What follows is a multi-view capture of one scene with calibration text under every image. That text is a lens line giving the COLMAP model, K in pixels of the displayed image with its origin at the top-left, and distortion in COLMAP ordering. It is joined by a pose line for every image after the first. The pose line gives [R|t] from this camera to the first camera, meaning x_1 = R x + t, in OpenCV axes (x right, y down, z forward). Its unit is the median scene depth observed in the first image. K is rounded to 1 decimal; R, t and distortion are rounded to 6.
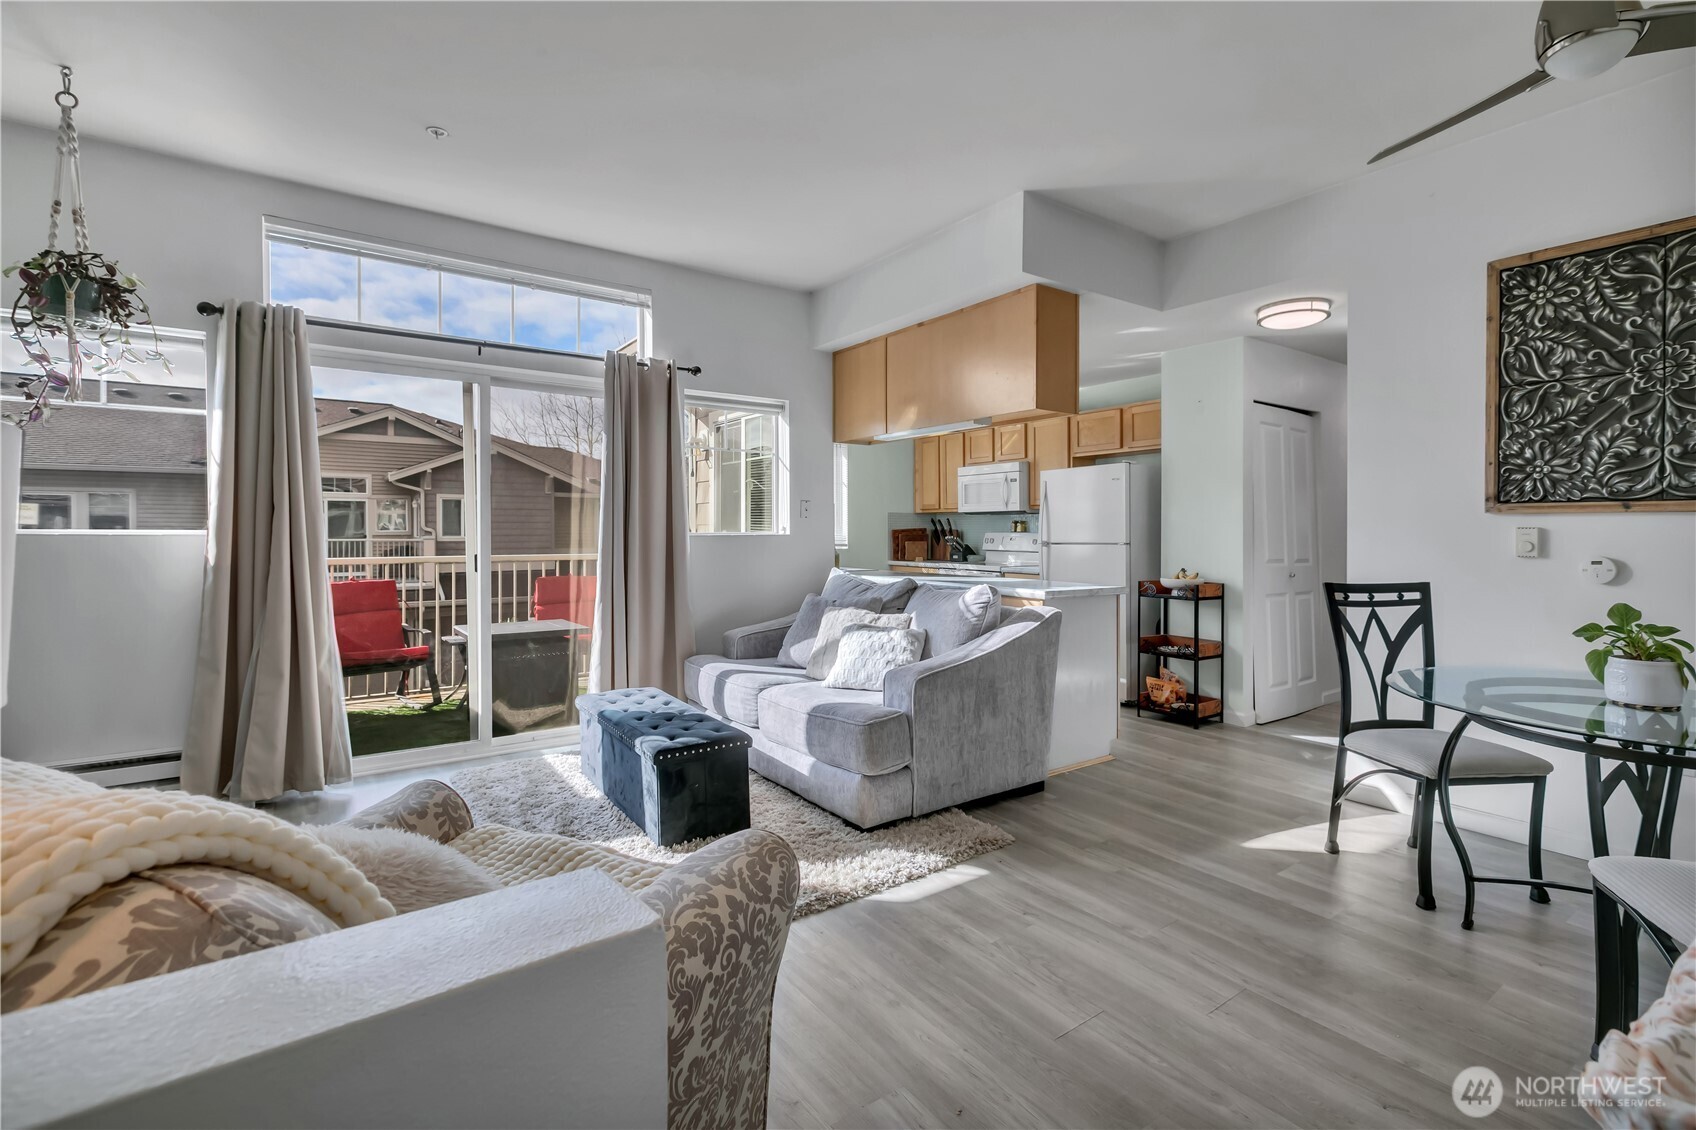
lens RADIAL K [[783.8, 0, 848.0], [0, 783.8, 565.0], [0, 0, 1]] dist [0.000892, 0.000545]
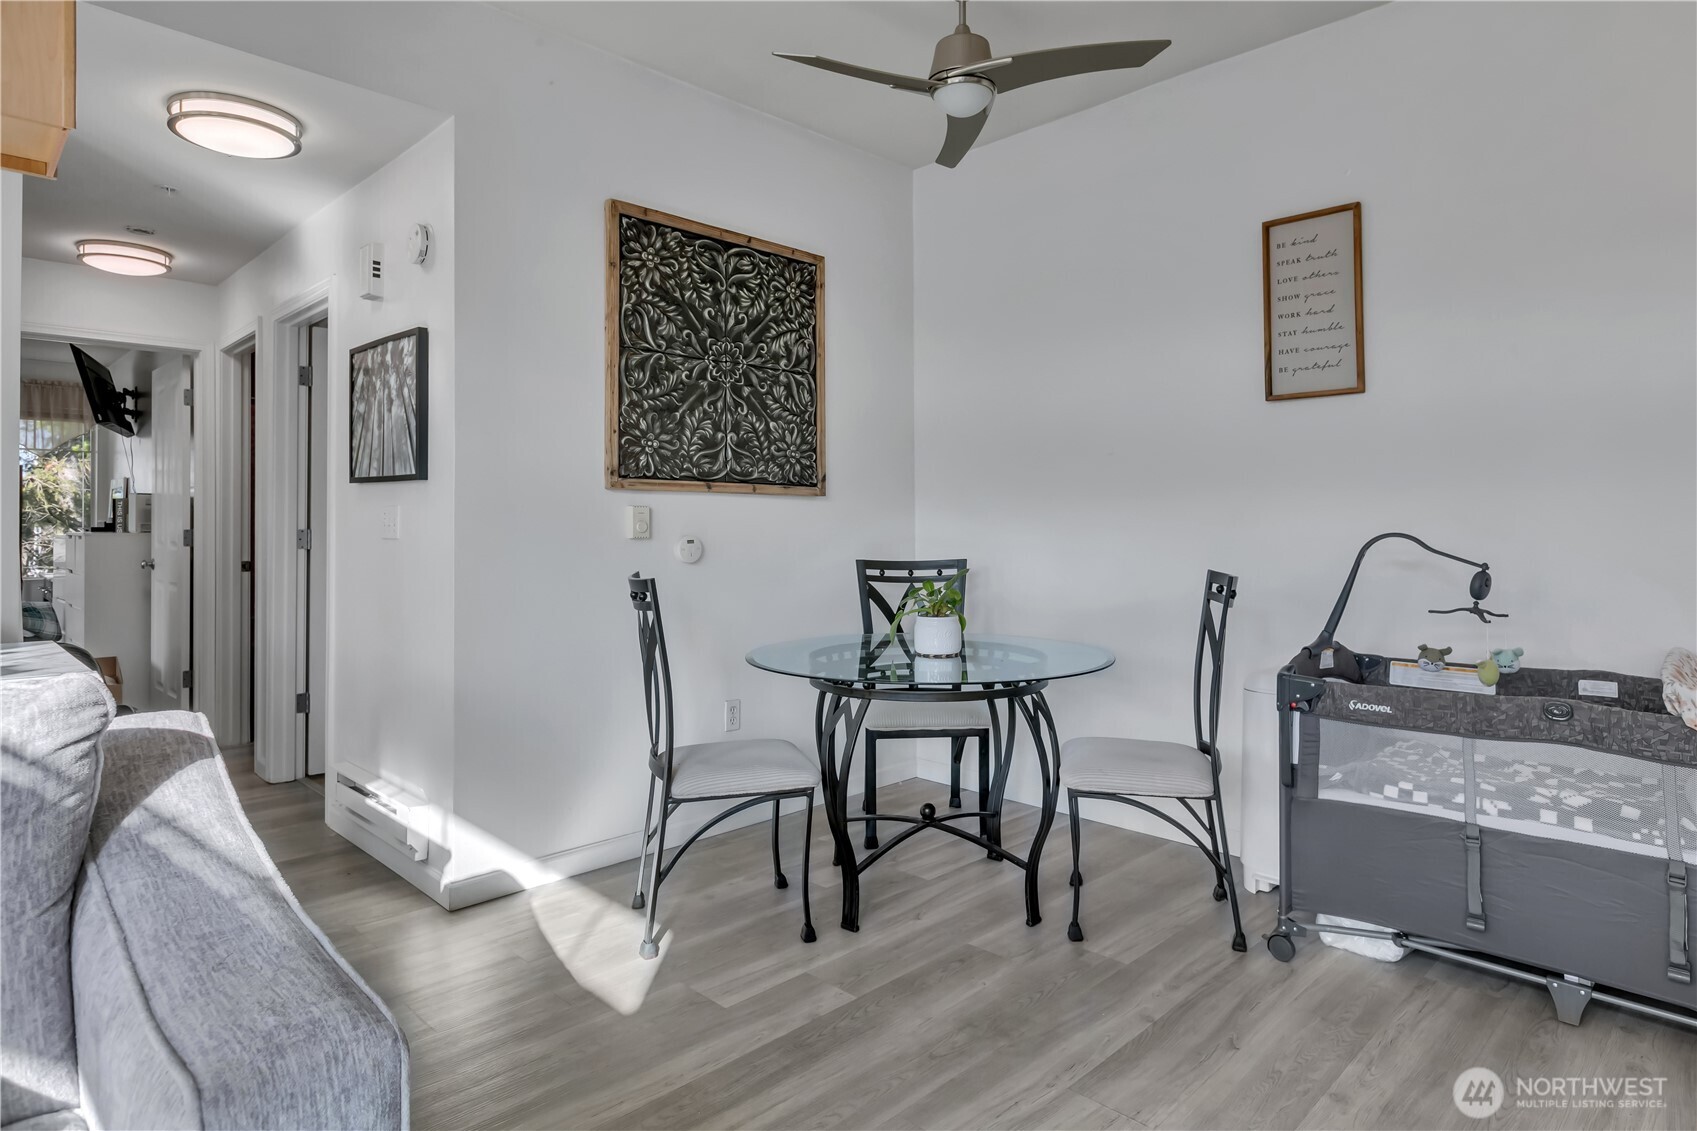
lens RADIAL K [[960.5, 0, 876.5], [0, 960.5, 512.9], [0, 0, 1]] dist [0.001527, -0.000128]
pose [[-0.182167, 0.012825, 0.983184, -0.296703], [0.045357, 0.998960, -0.004627, -0.023664], [-0.982221, 0.043751, -0.182559, 0.992186]]
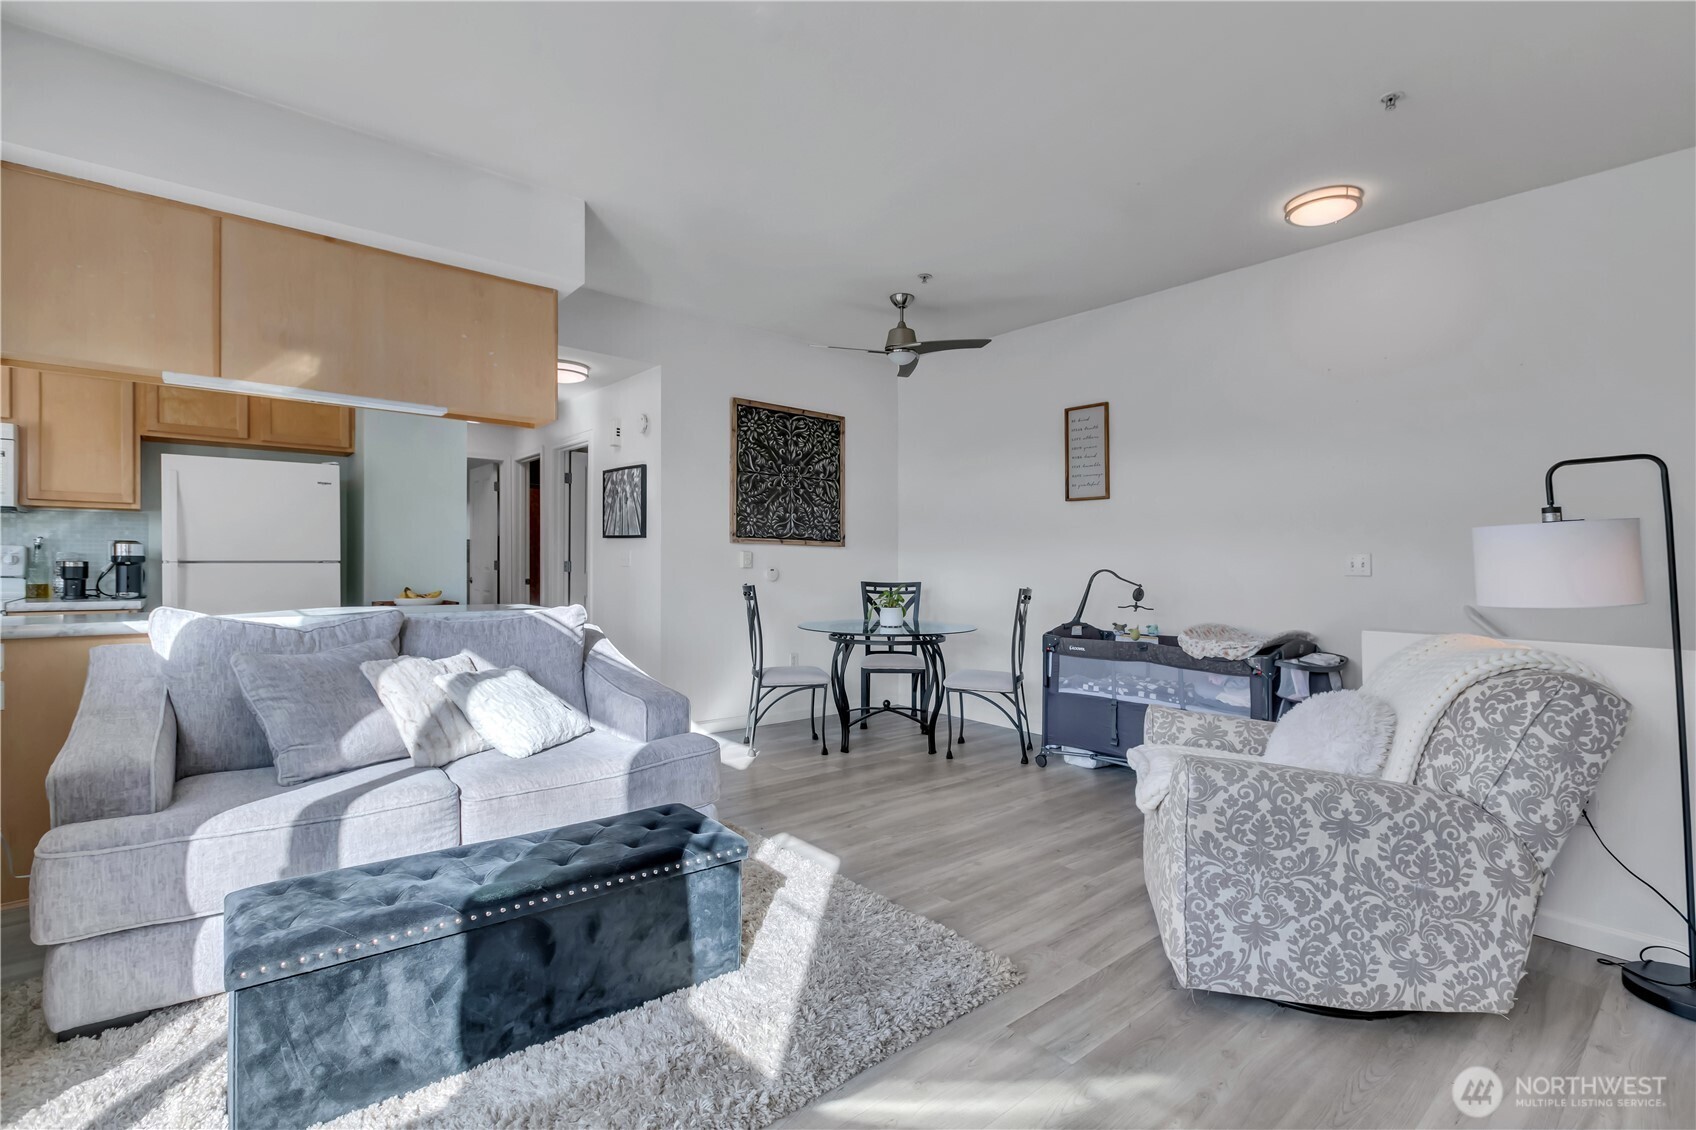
lens RADIAL K [[762.9, 0, 869.9], [0, 762.9, 596.8], [0, 0, 1]] dist [-0.023442, -0.000052]
pose [[-0.111092, -0.045351, 0.992775, -0.967439], [0.032985, 0.998240, 0.049291, -0.022022], [-0.993263, 0.038223, -0.109401, 0.971081]]
